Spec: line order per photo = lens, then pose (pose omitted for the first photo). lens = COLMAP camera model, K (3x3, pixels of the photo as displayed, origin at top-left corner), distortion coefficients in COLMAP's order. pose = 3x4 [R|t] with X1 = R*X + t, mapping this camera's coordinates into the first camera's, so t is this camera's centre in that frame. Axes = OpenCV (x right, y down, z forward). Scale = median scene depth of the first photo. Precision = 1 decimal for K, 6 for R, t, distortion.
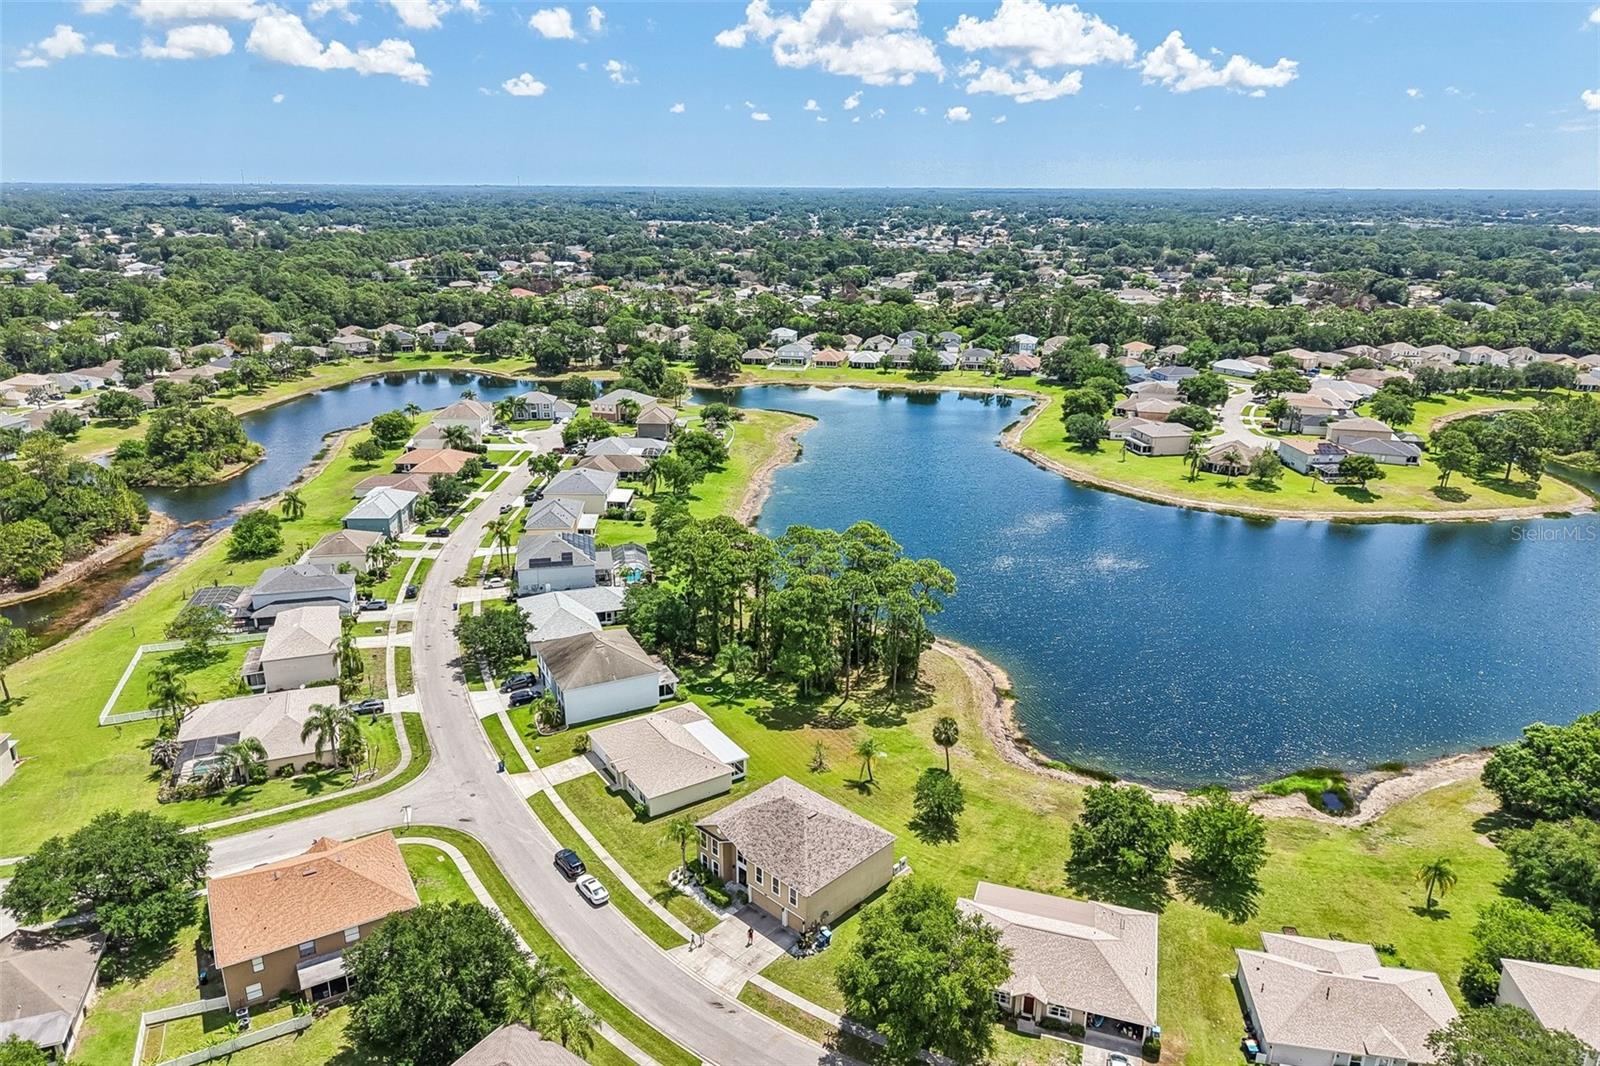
lens RADIAL K [[1062.1, 0, 783.1], [0, 1062.1, 536.7], [0, 0, 1]] dist [0.031080, -0.031191]
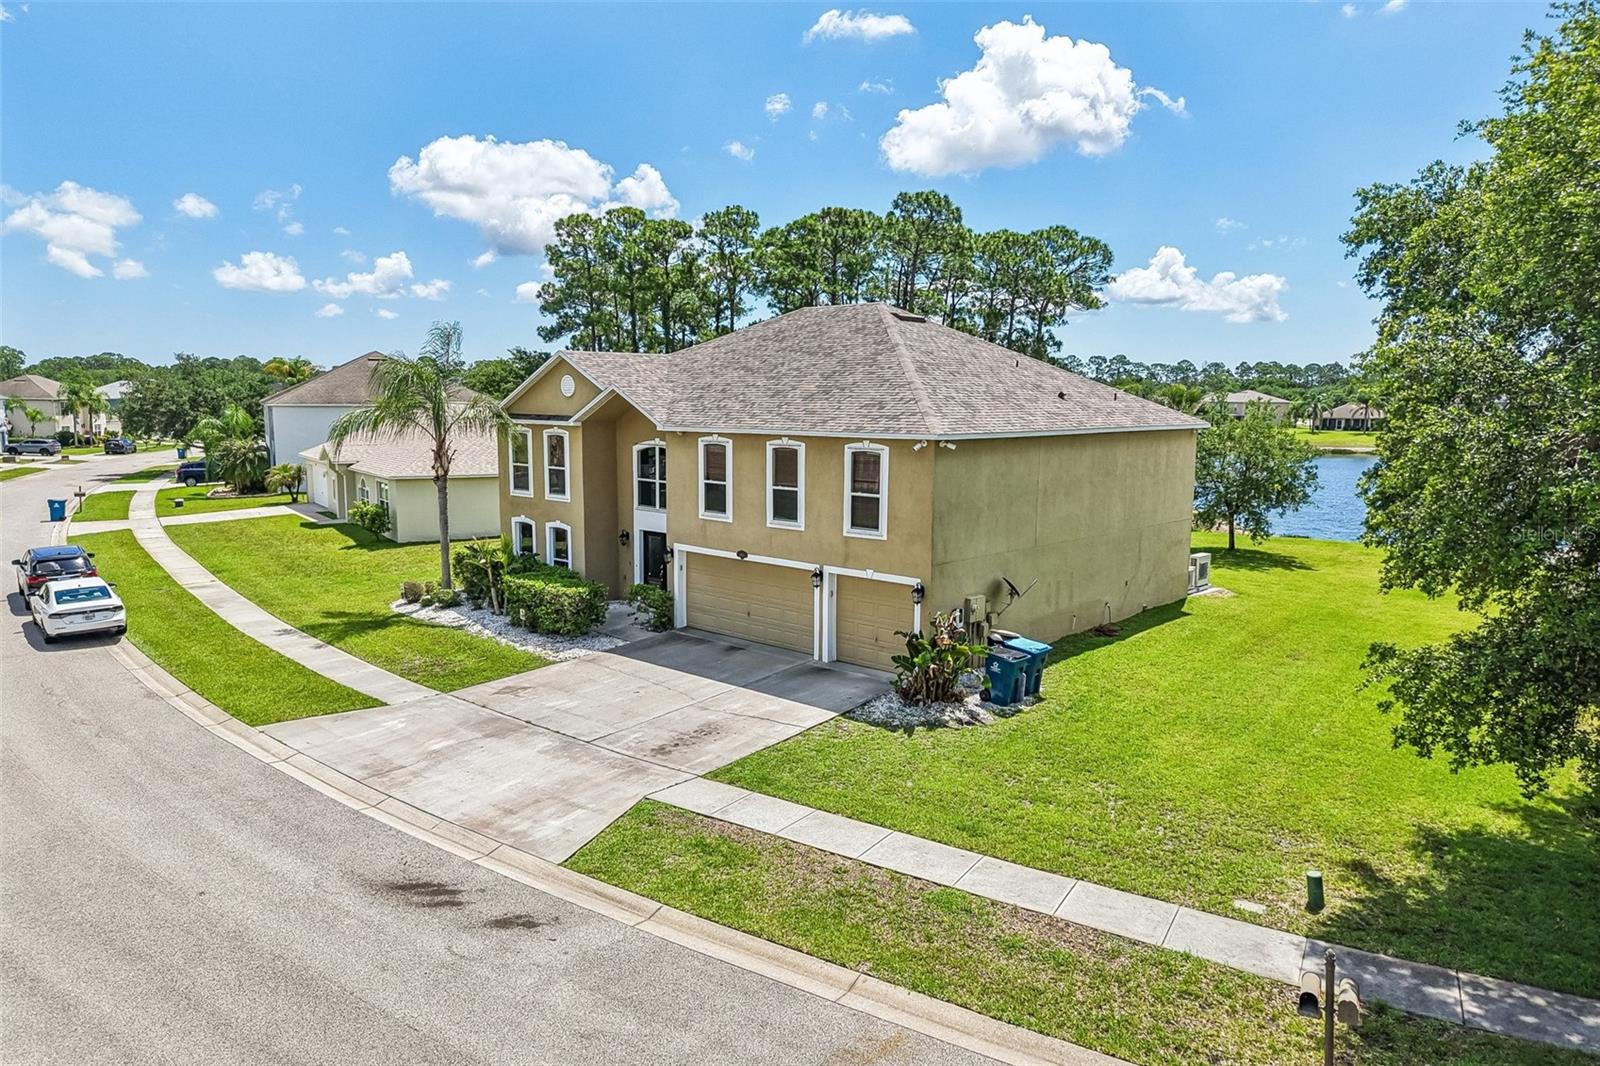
lens RADIAL K [[1062.1, 0, 792.2], [0, 1062.1, 538.7], [0, 0, 1]] dist [0.031080, -0.031191]
pose [[0.999146, -0.003800, 0.041153, -0.009822], [0.011229, 0.983264, -0.181838, 0.249610], [-0.039773, 0.182145, 0.982467, 0.504157]]
